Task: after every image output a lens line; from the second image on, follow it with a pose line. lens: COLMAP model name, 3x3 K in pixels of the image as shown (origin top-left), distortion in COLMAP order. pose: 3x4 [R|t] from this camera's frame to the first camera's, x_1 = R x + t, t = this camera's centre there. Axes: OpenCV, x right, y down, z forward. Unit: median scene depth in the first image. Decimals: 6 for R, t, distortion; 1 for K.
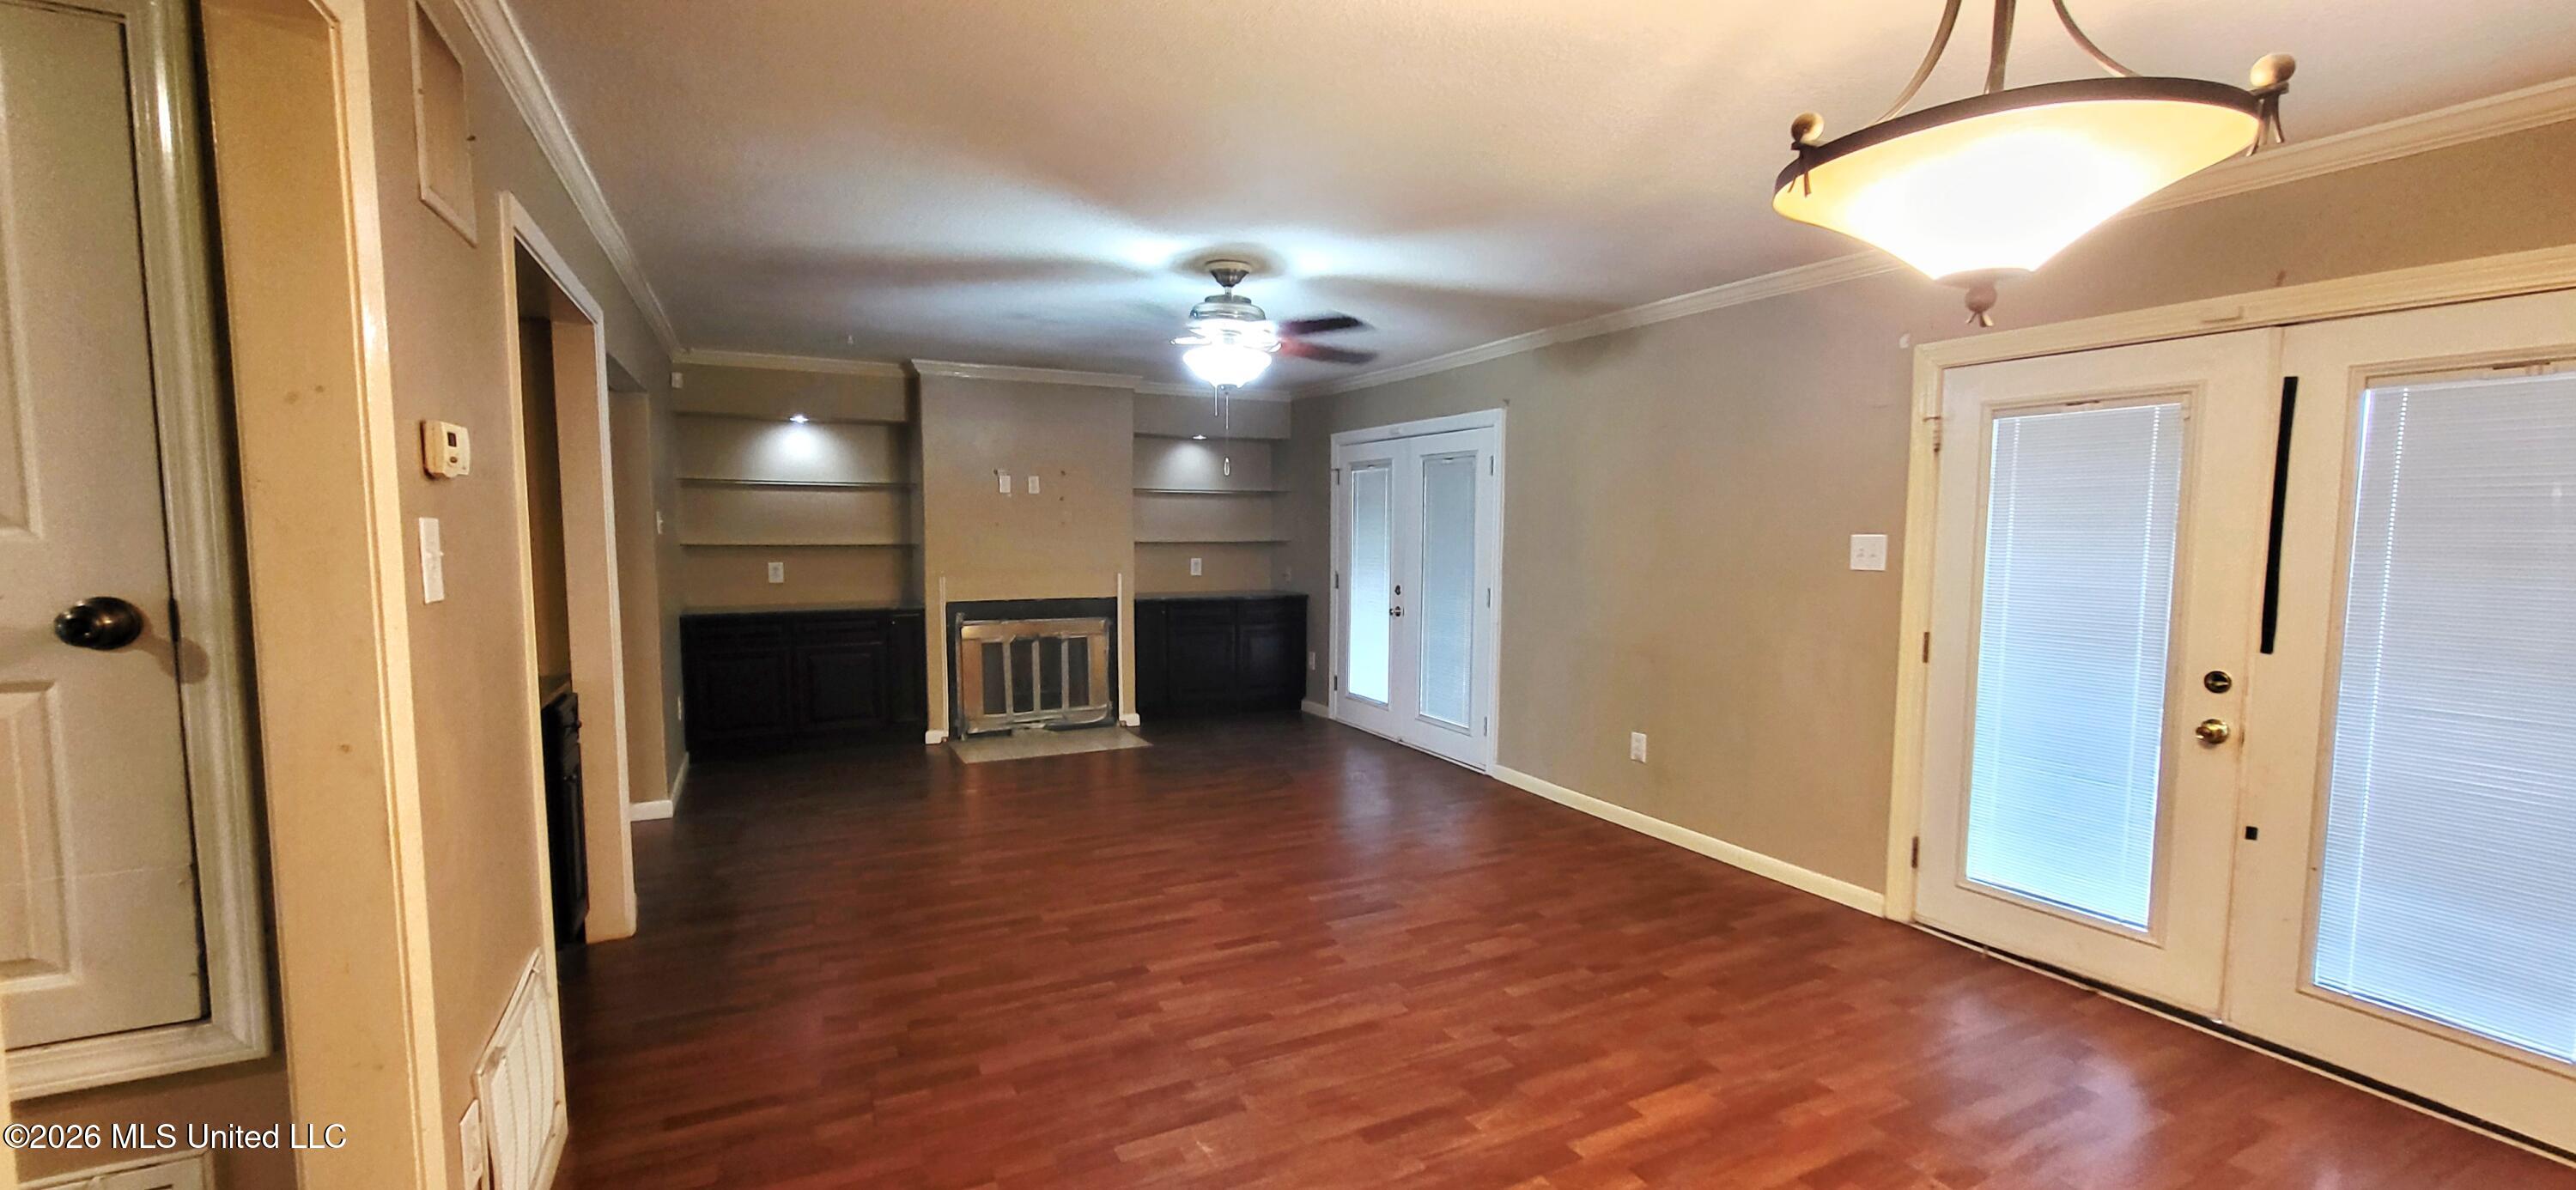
lens RADIAL K [[1010.9, 0, 1302.8], [0, 1010.9, 600.7], [0, 0, 1]] dist [0.003810, -0.000766]
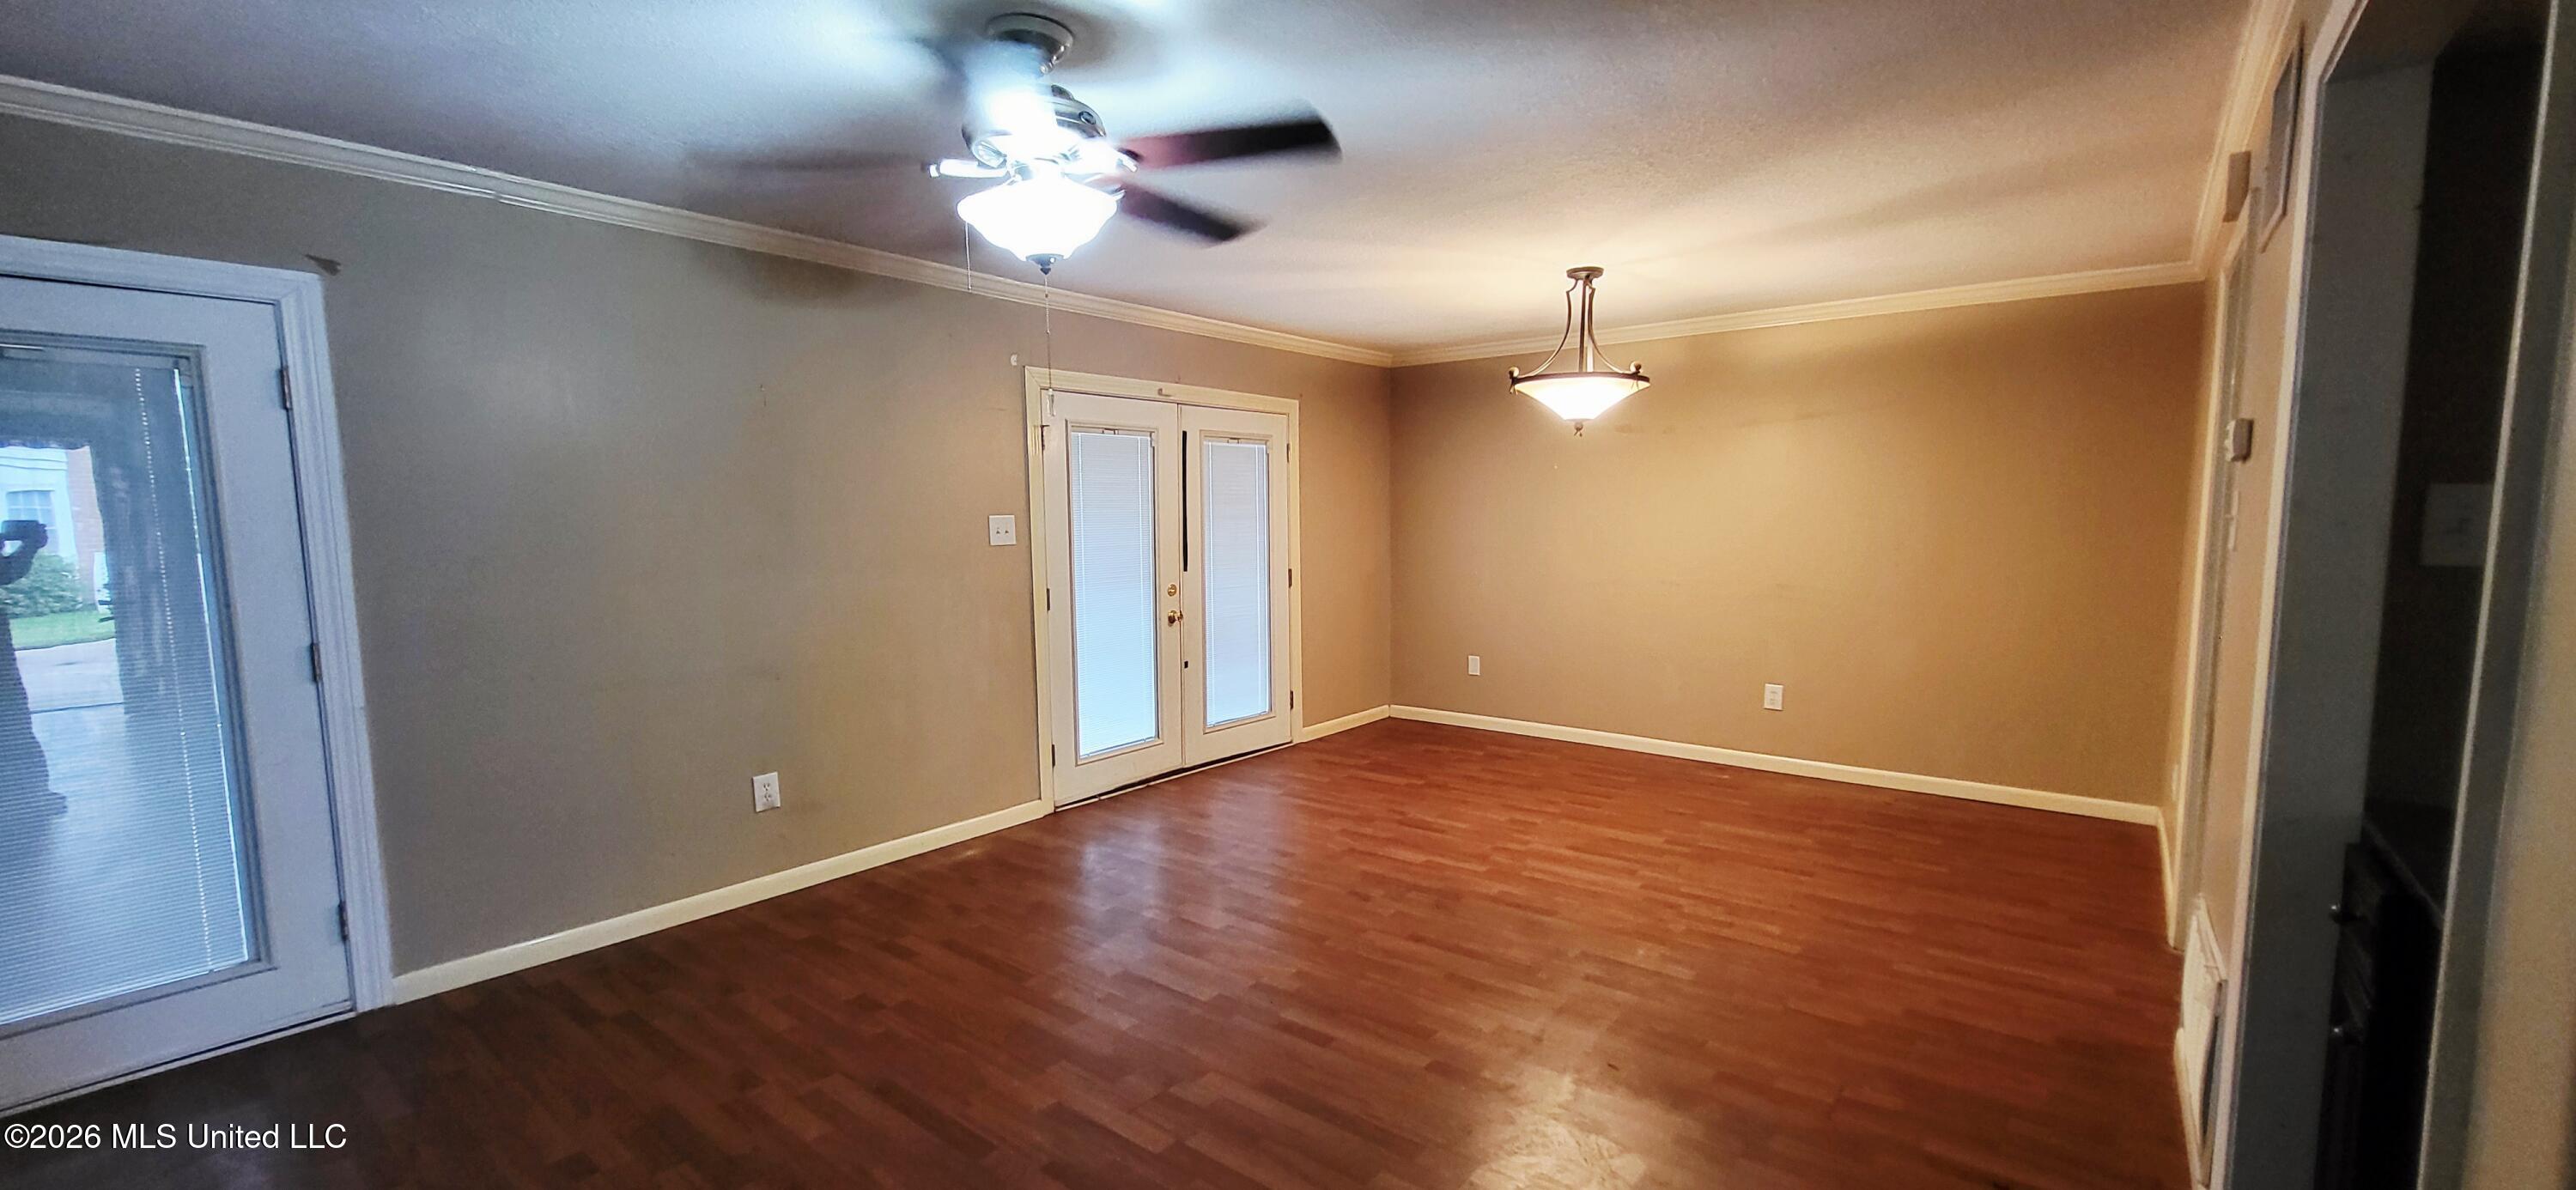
lens RADIAL K [[1010.9, 0, 1304.5], [0, 1010.9, 606.3], [0, 0, 1]] dist [0.003810, -0.000766]
pose [[-0.399066, -0.089529, 0.912541, -0.758161], [0.075585, 0.988623, 0.130047, -0.096461], [-0.913801, 0.120872, -0.387759, 1.270226]]
